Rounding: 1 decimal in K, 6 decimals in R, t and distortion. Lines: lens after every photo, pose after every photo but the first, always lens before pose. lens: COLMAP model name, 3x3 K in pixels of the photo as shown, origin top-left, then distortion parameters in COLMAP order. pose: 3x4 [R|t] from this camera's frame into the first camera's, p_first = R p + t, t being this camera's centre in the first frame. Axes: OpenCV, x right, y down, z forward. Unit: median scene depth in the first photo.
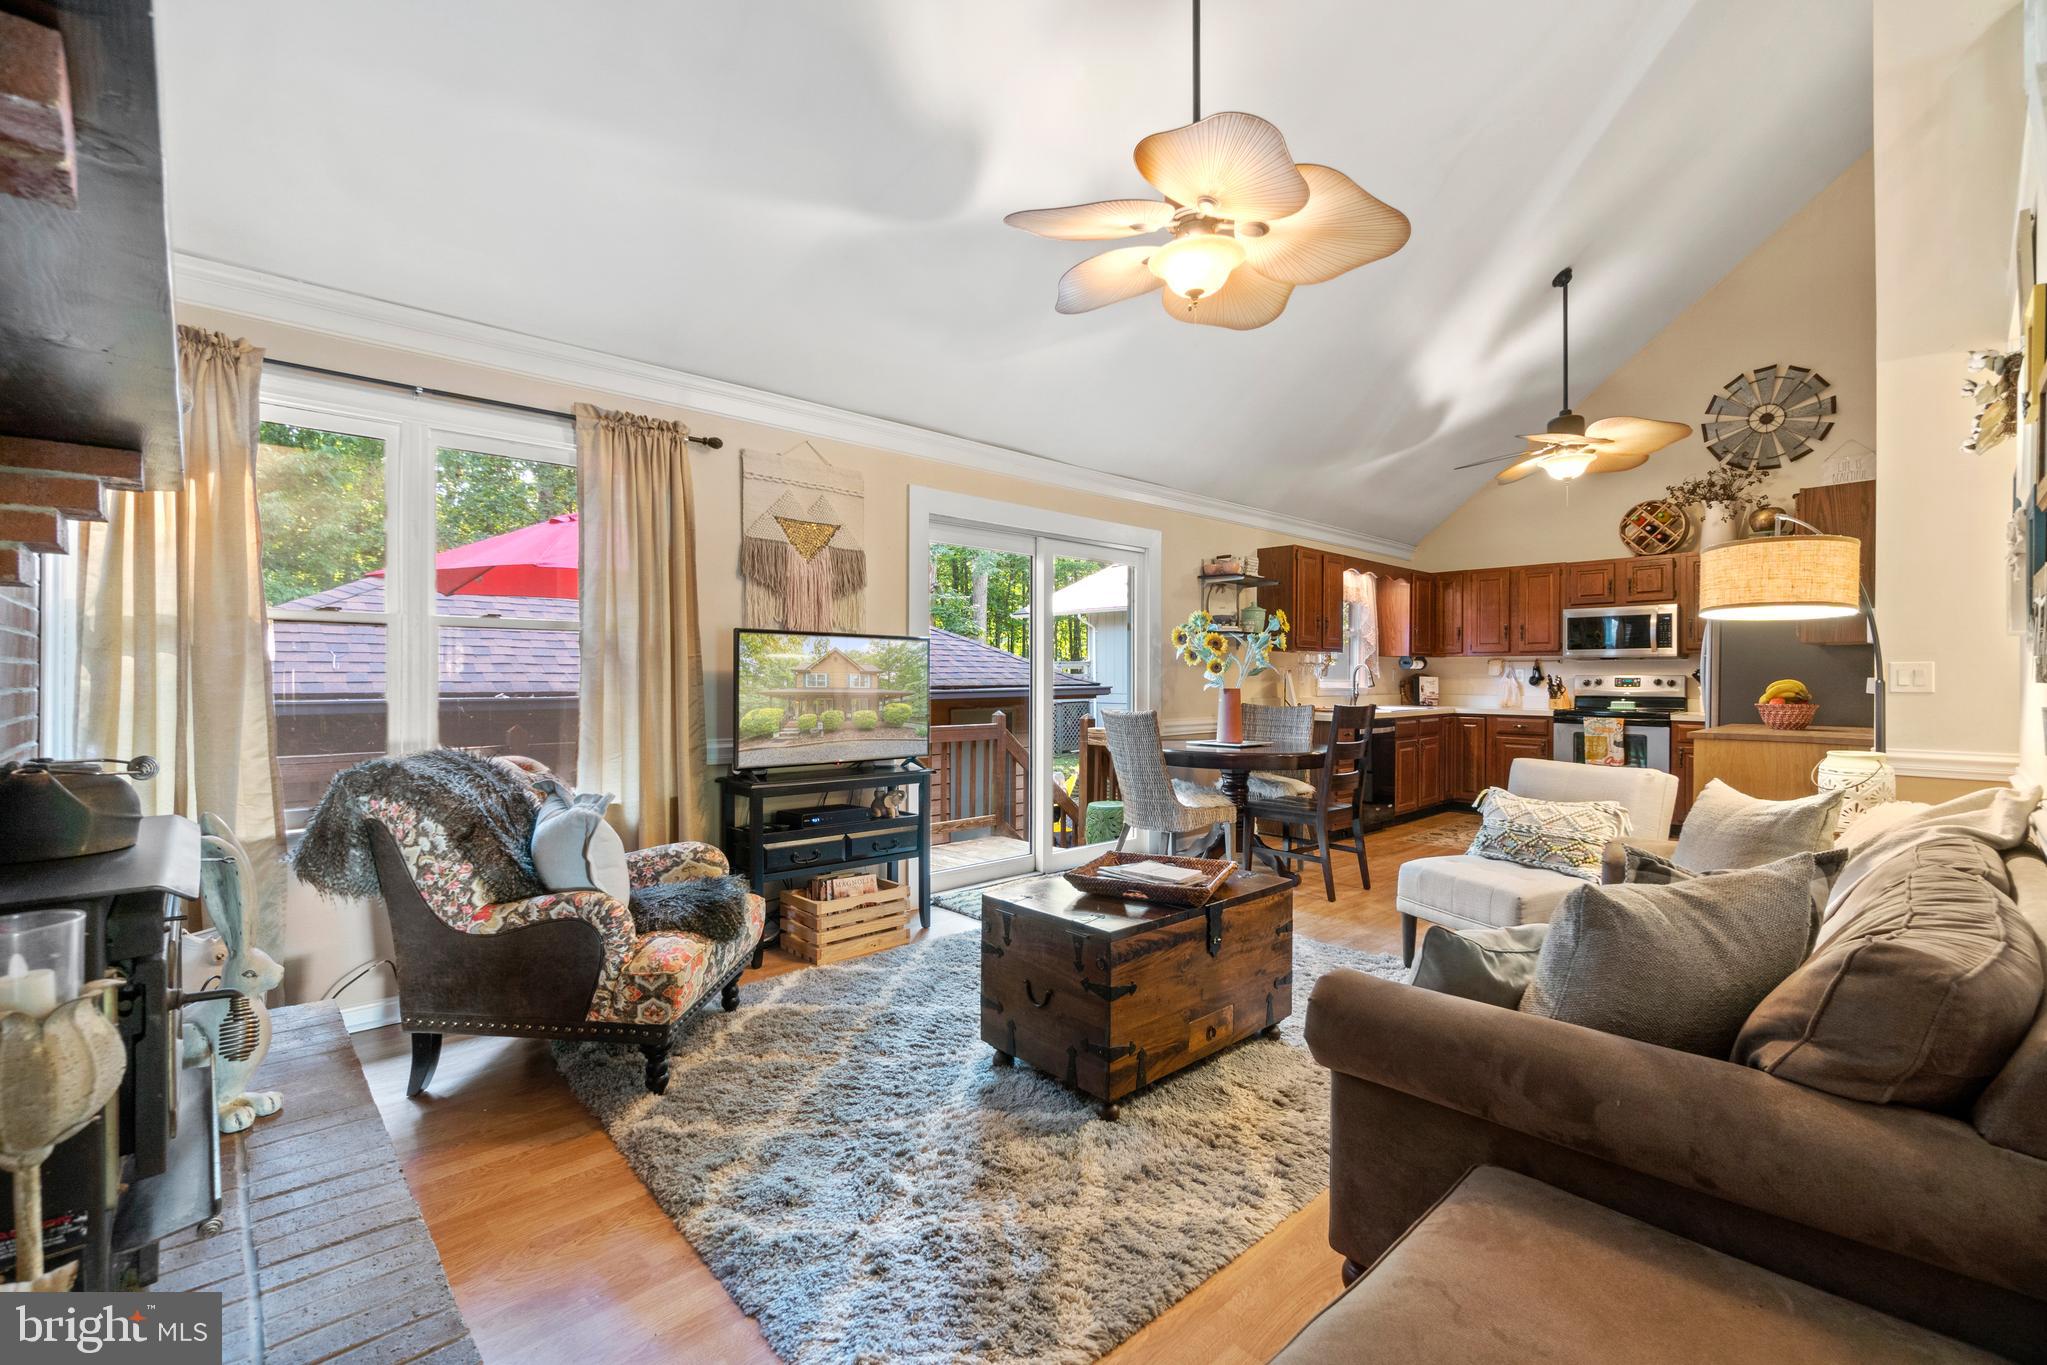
lens RADIAL K [[893.3, 0, 1004.0], [0, 893.3, 679.0], [0, 0, 1]] dist [0.000095, 0.000017]
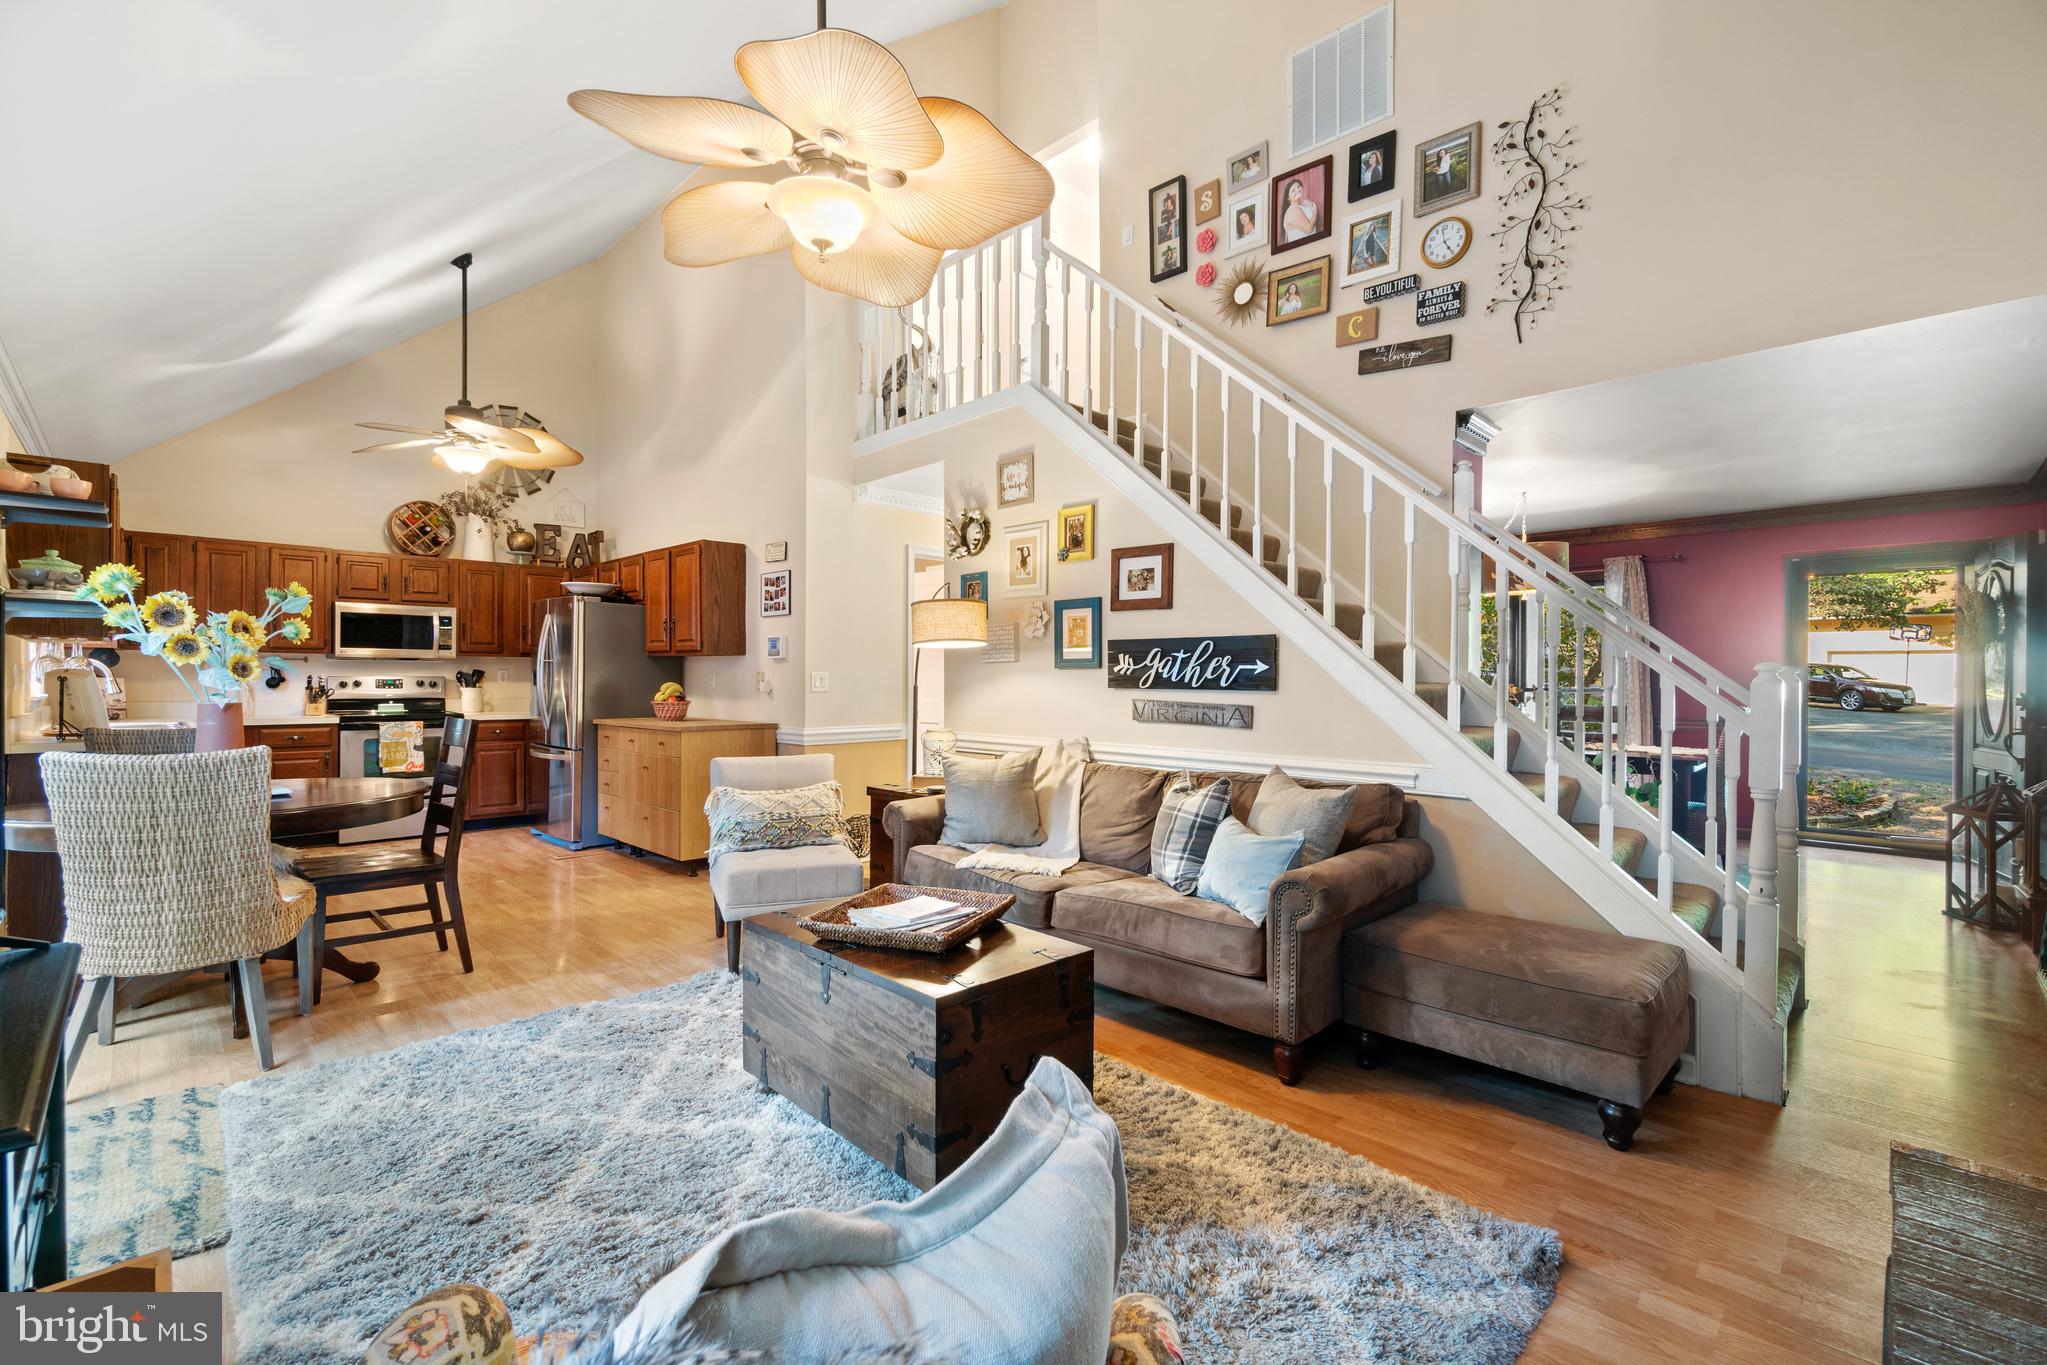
lens RADIAL K [[893.3, 0, 1013.8], [0, 893.3, 678.3], [0, 0, 1]] dist [0.000095, 0.000017]
pose [[-0.033367, -0.003459, 0.999437, -0.318305], [-0.002886, 0.999990, 0.003364, -0.008187], [-0.999439, -0.002772, -0.033377, 0.409526]]
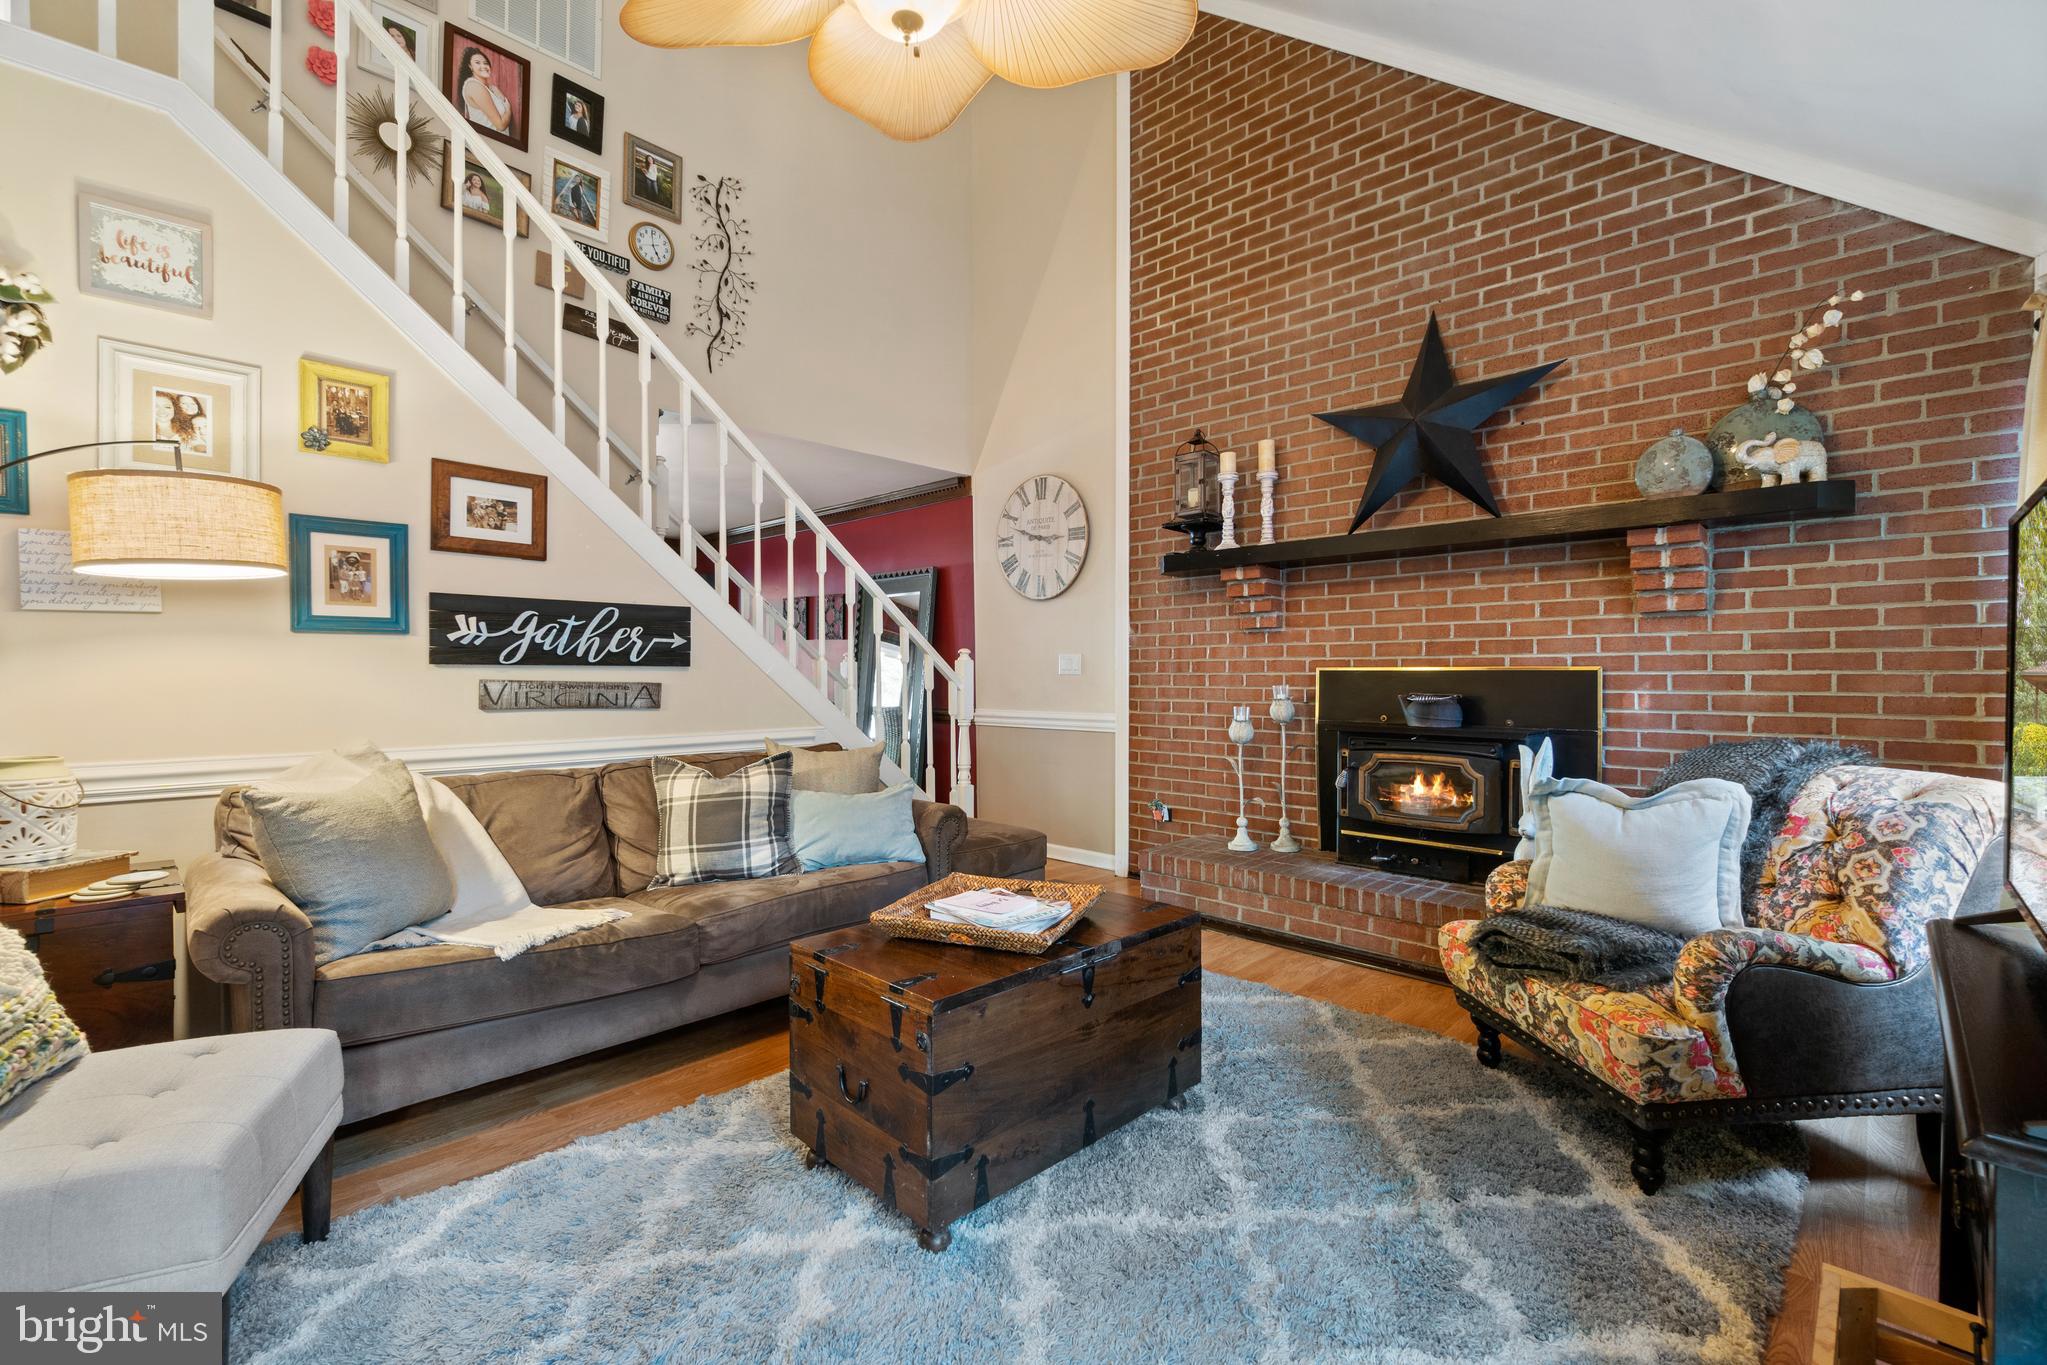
lens RADIAL K [[893.3, 0, 1008.8], [0, 893.3, 679.3], [0, 0, 1]] dist [0.000095, 0.000017]
pose [[-0.998945, 0.000335, -0.045916, 0.085126], [0.000024, 0.999977, 0.006774, 0.005891], [0.045917, 0.006766, -0.998922, 0.784608]]
